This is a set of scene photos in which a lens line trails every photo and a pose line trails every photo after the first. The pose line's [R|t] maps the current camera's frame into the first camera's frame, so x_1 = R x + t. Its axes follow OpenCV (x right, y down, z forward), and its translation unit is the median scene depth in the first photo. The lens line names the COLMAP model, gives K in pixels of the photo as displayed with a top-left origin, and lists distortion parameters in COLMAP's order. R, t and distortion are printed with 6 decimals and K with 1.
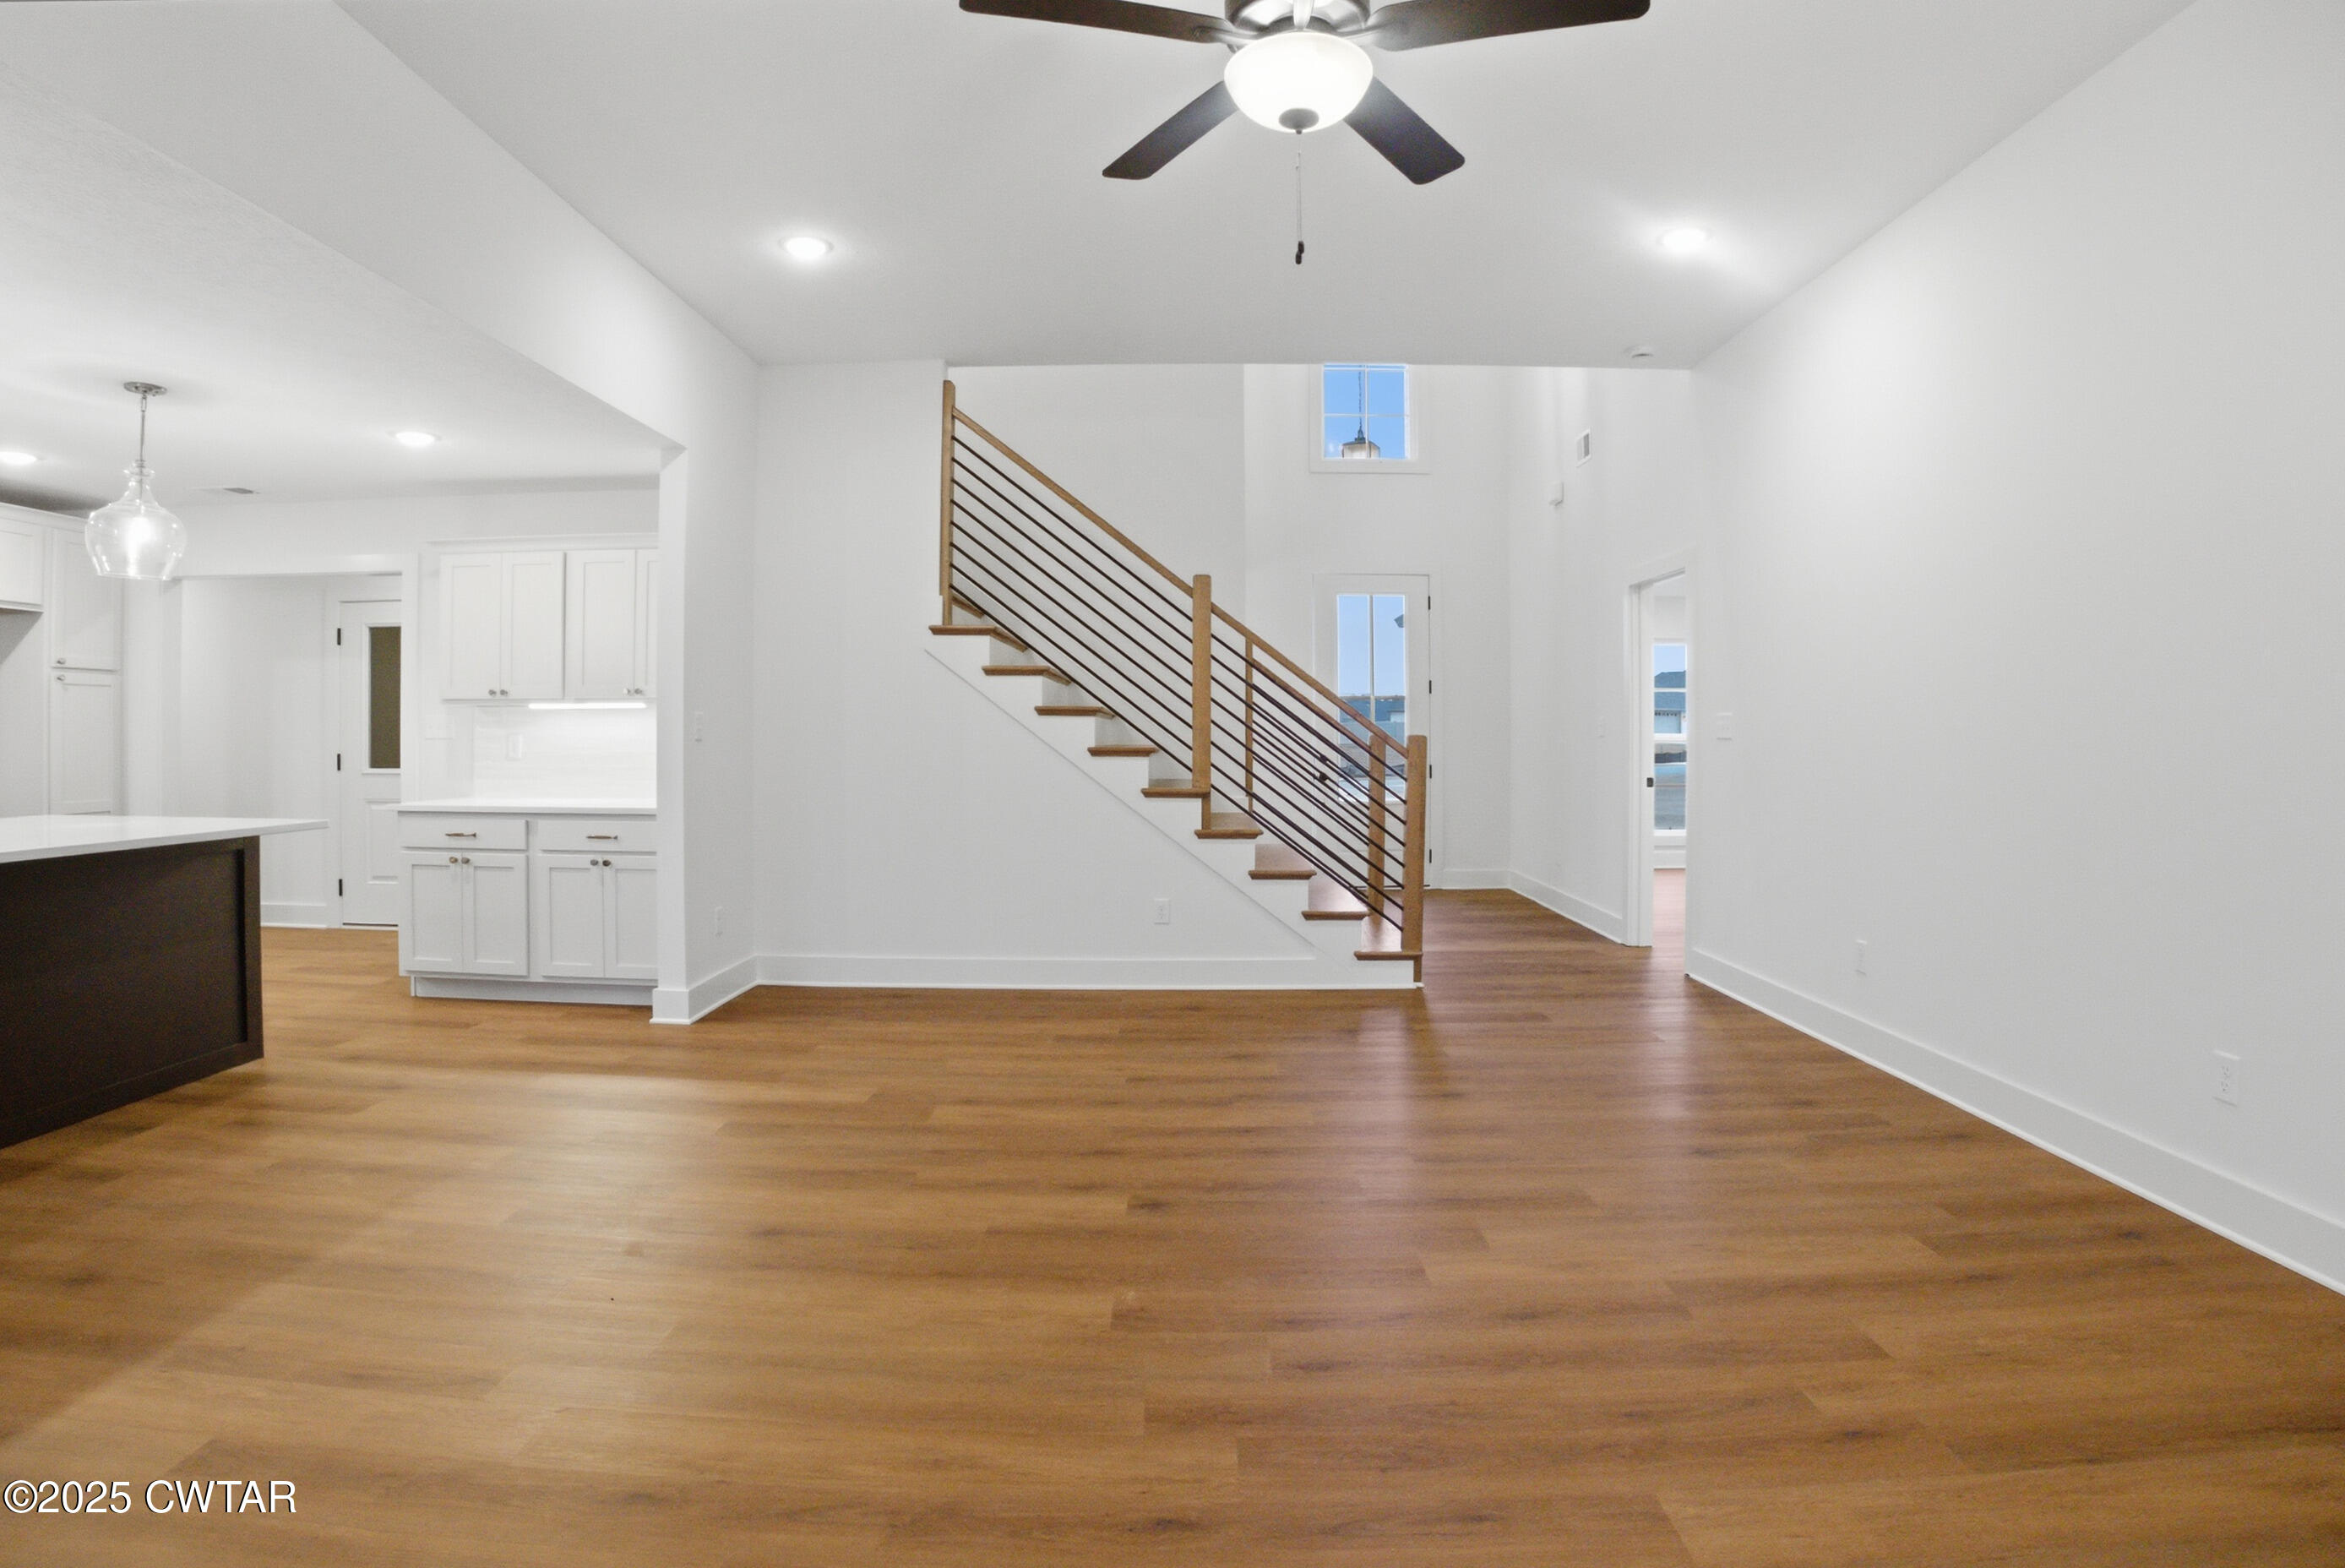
lens RADIAL K [[1172.4, 0, 1157.6], [0, 1172.4, 750.3], [0, 0, 1]] dist [-0.123576, 0.026049]
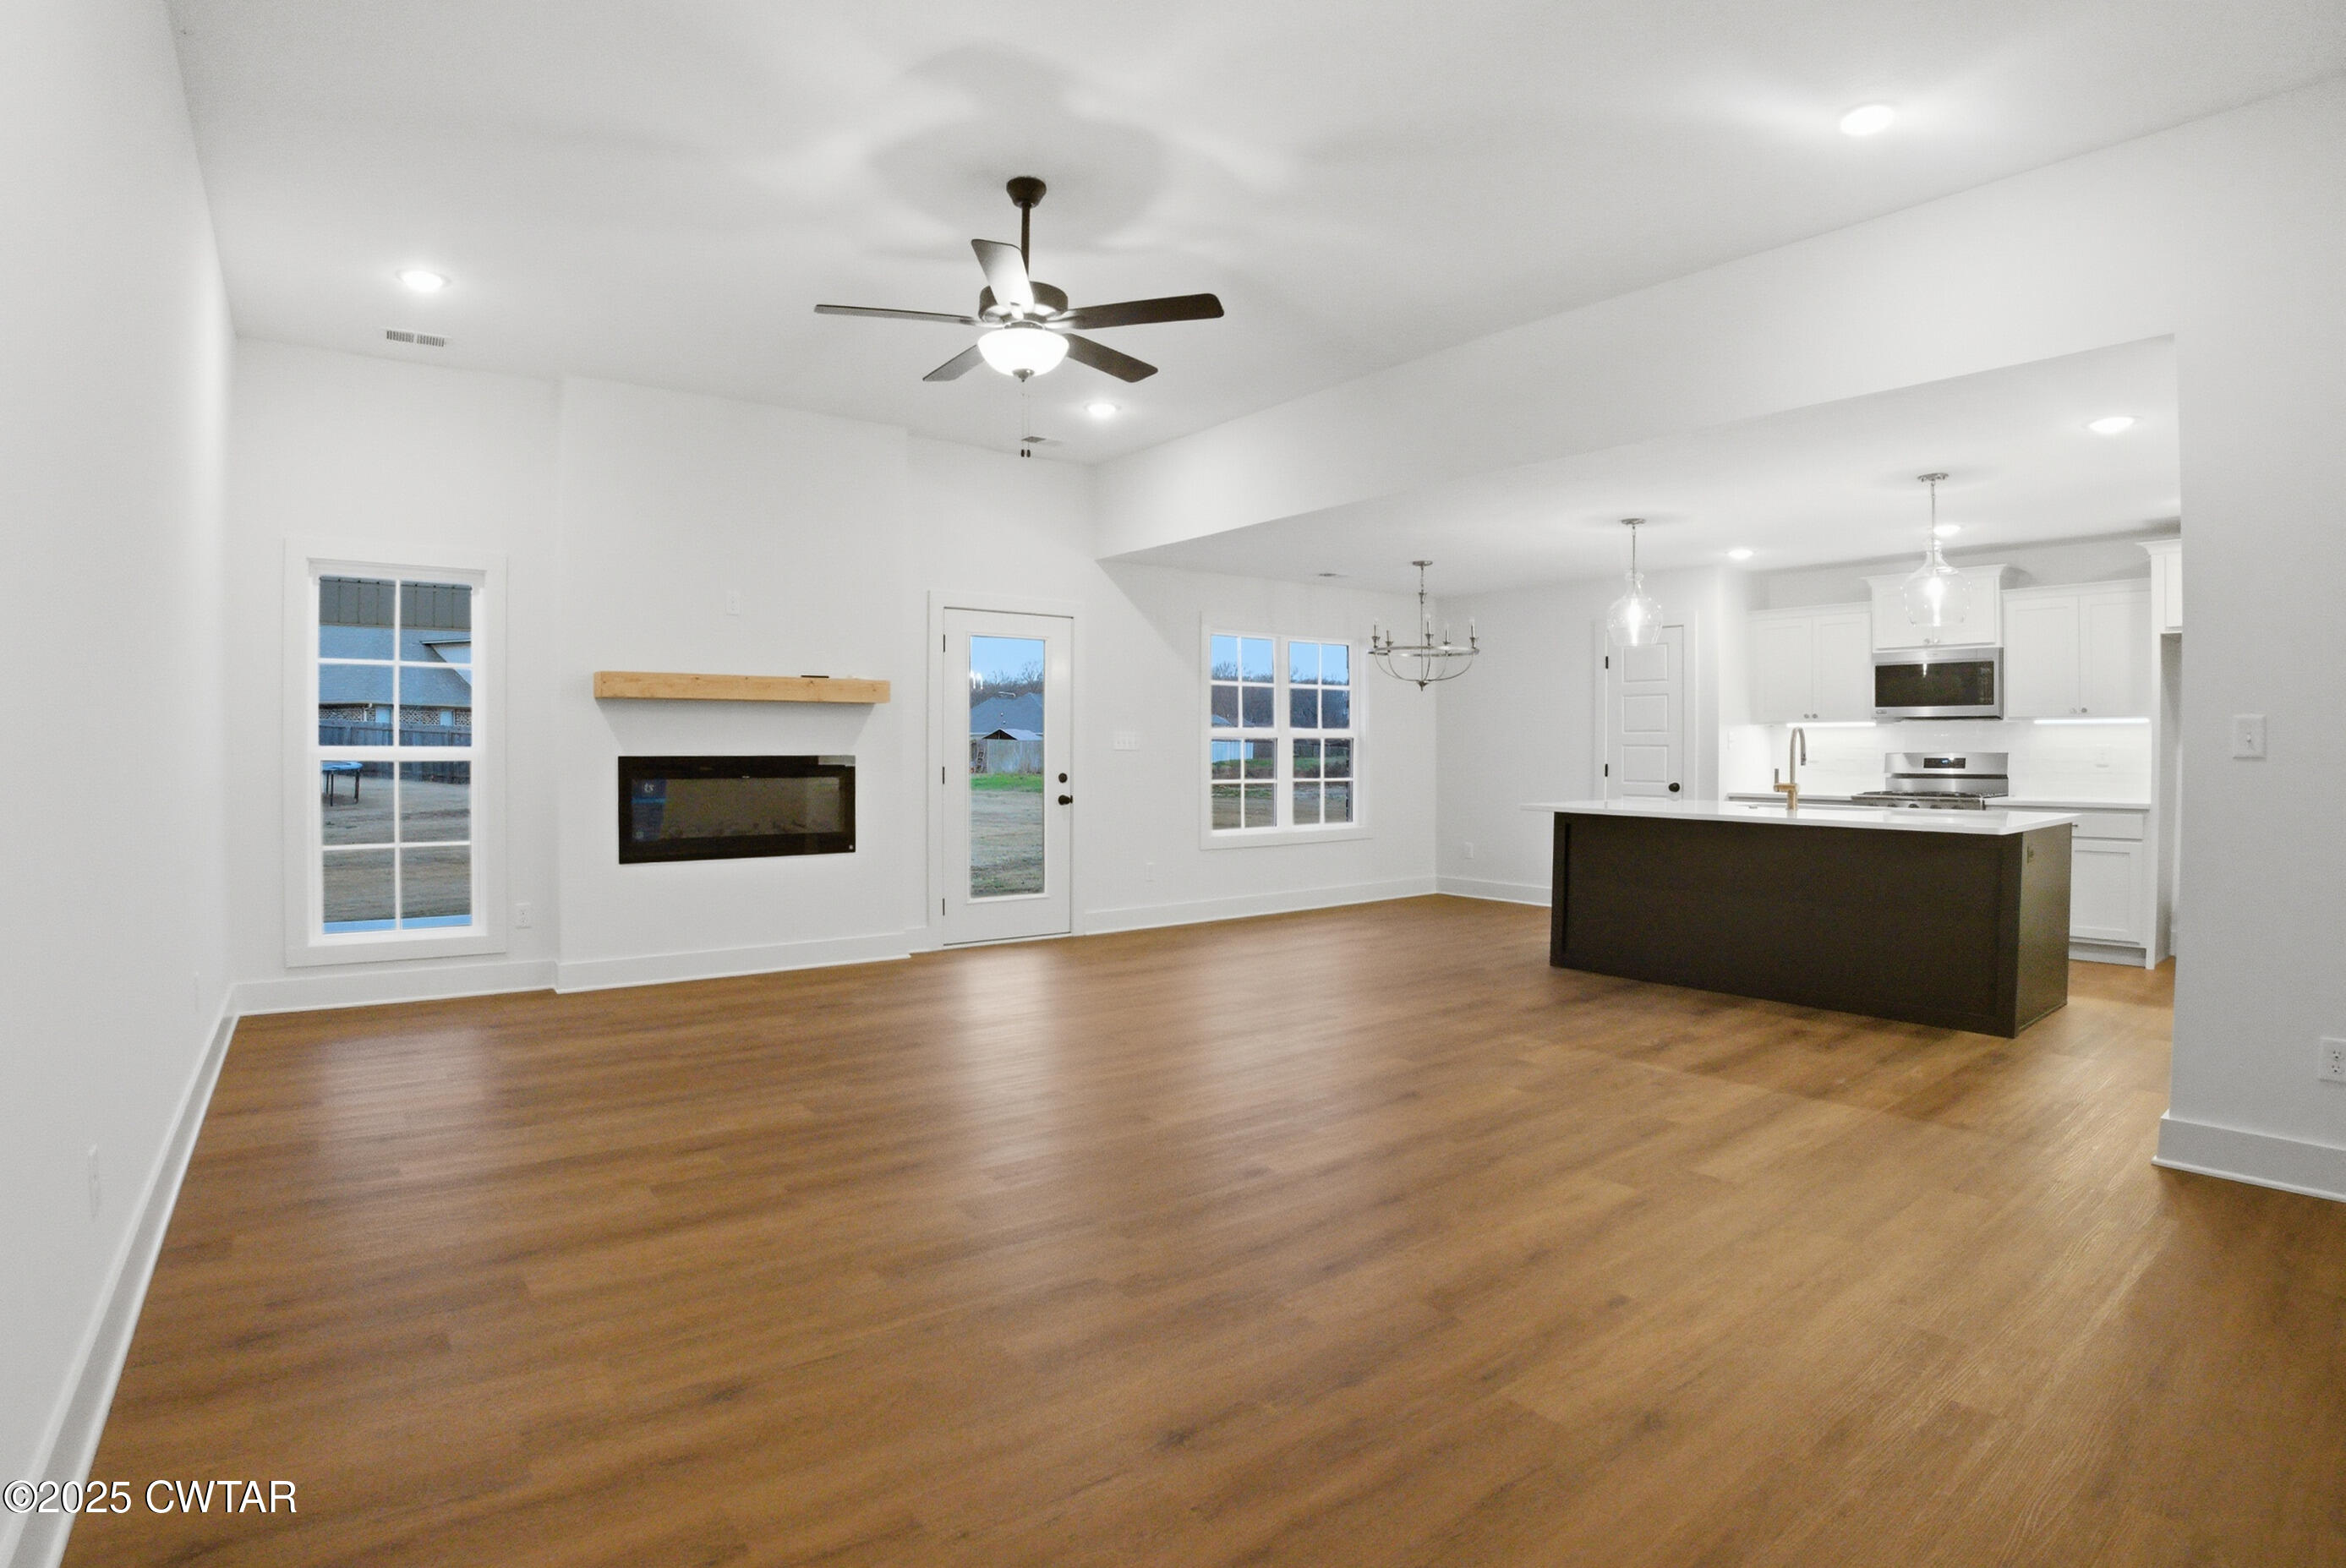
lens RADIAL K [[1157.6, 0, 1134.3], [0, 1157.6, 773.5], [0, 0, 1]] dist [-0.119176, 0.024477]
pose [[-0.798571, 0.014048, -0.601737, 0.447990], [-0.007374, 0.999424, 0.033118, -0.014457], [0.601856, 0.030885, -0.798007, 1.084873]]
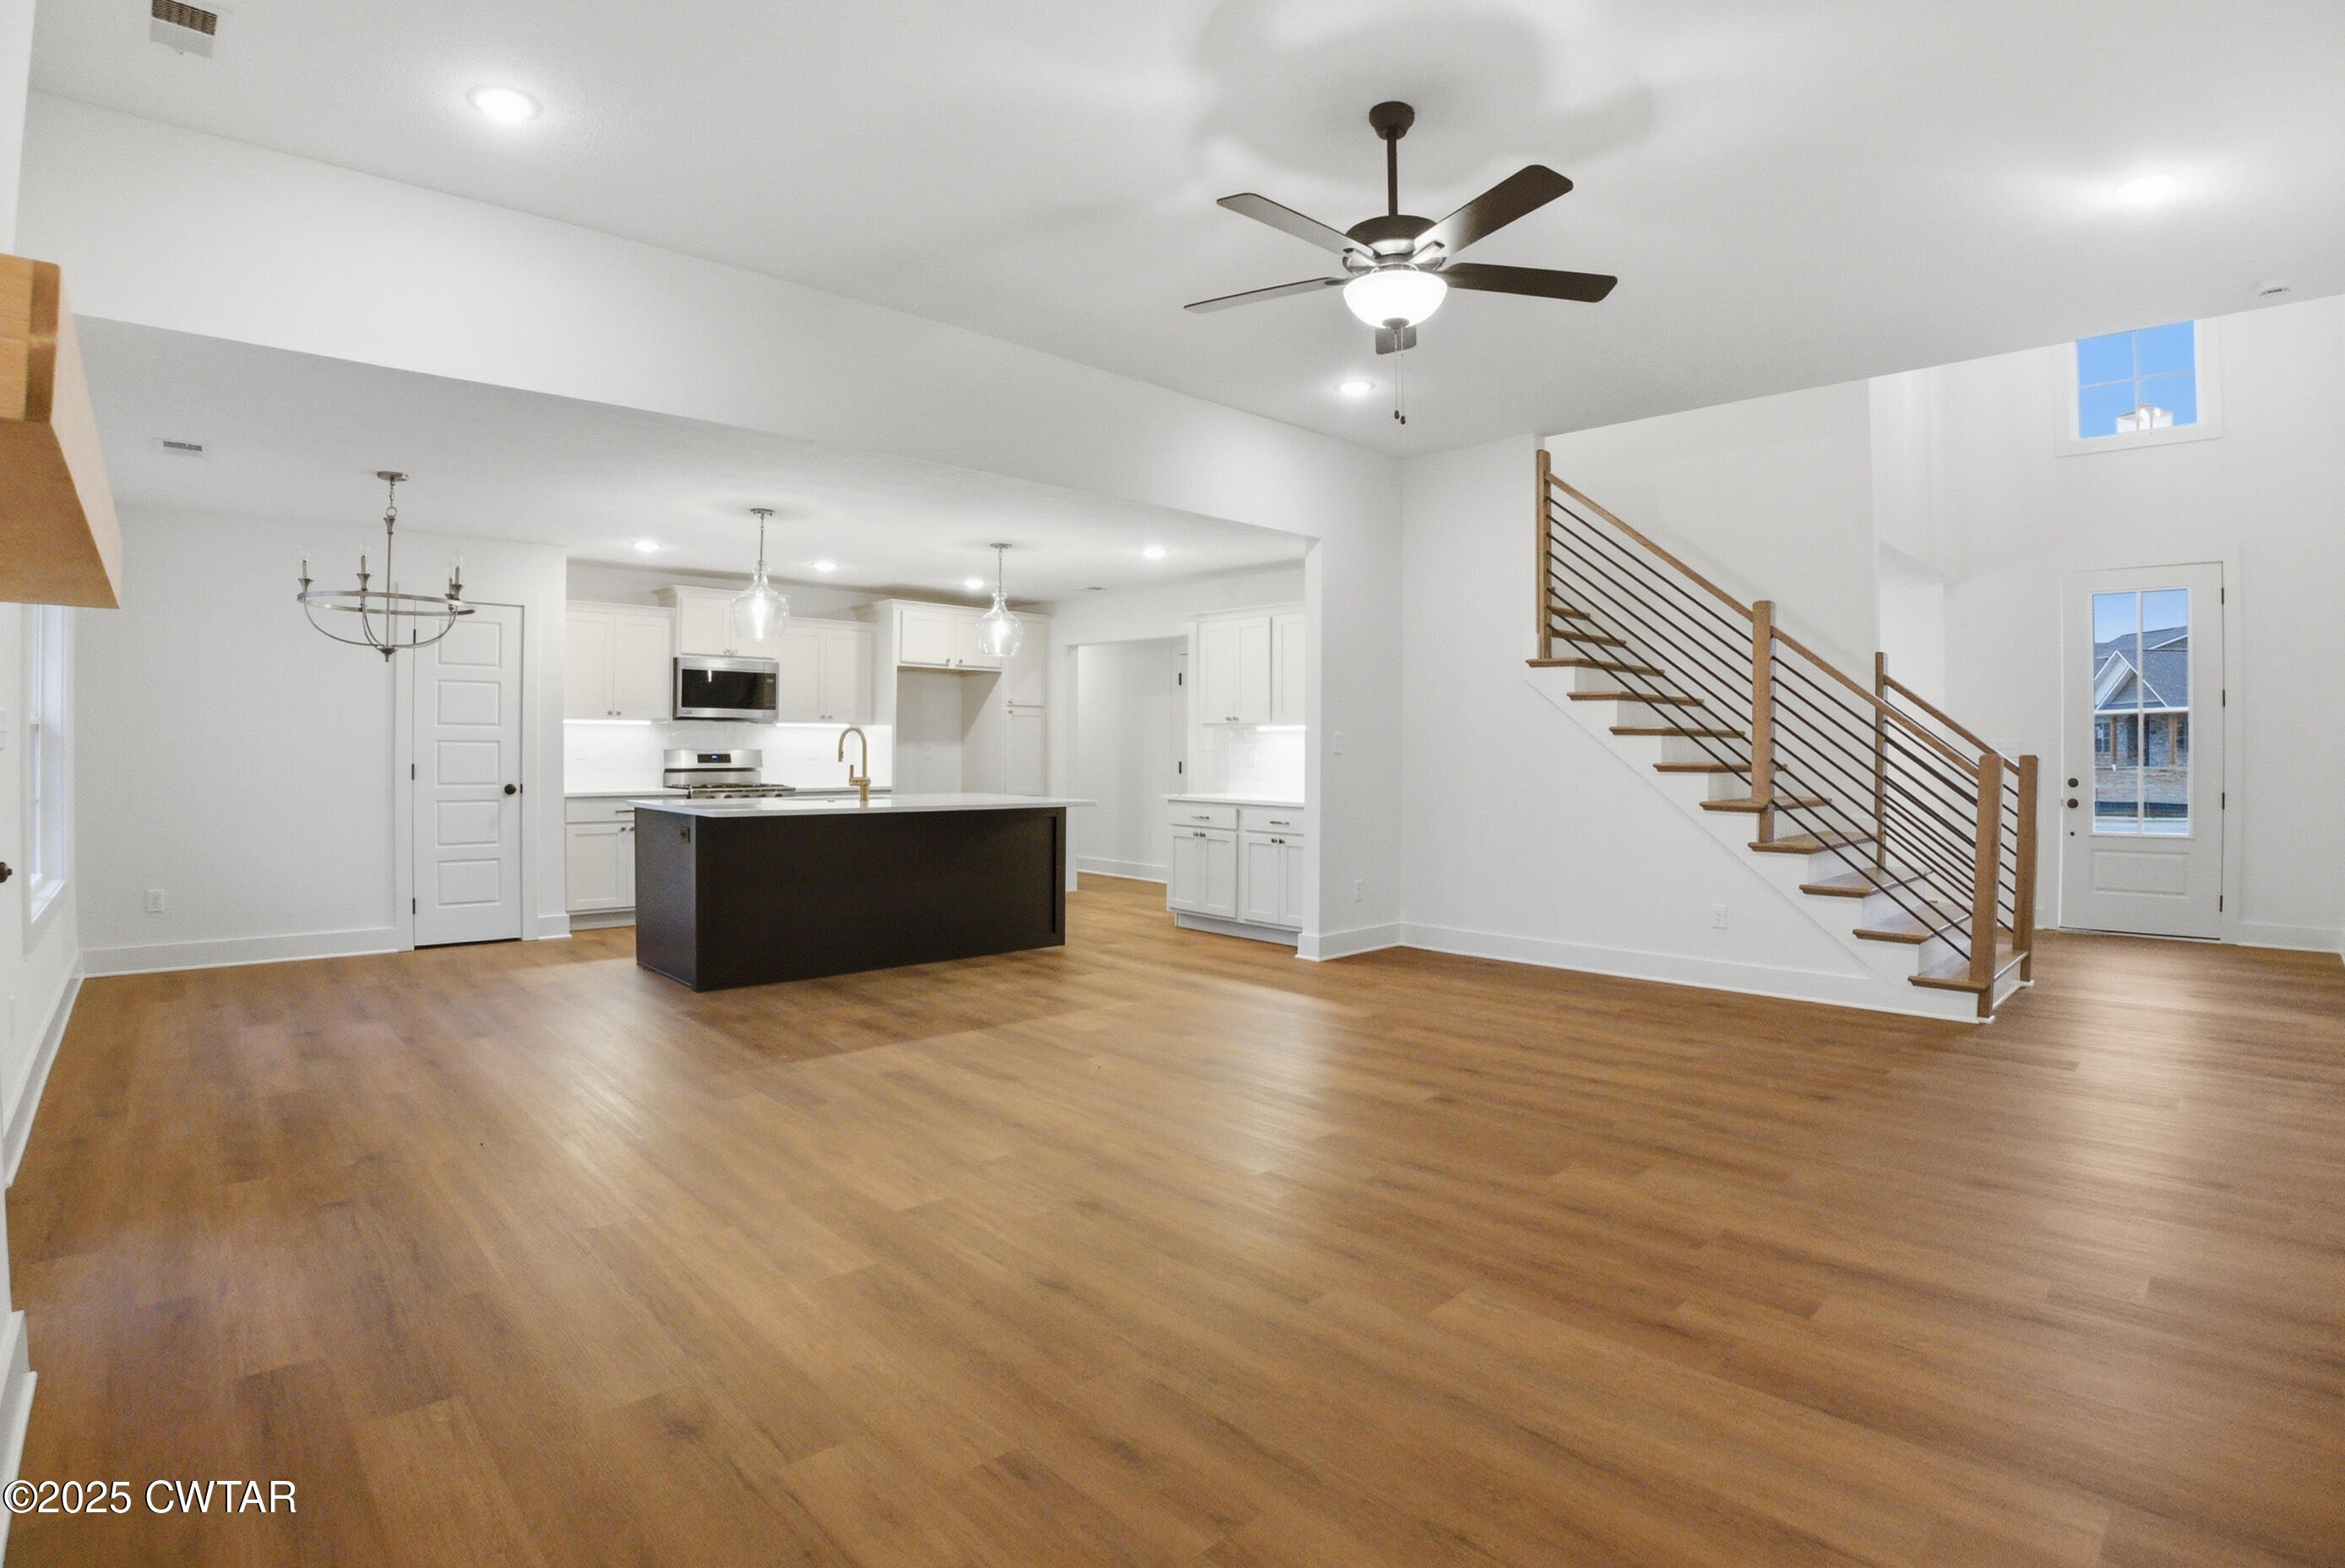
lens RADIAL K [[1172.4, 0, 1157.6], [0, 1172.4, 750.3], [0, 0, 1]] dist [-0.123576, 0.026049]
pose [[0.700515, 0.005587, -0.713616, 0.431805], [-0.016664, 0.999825, -0.008530, 0.002459], [0.713443, 0.017866, 0.700485, -0.114111]]
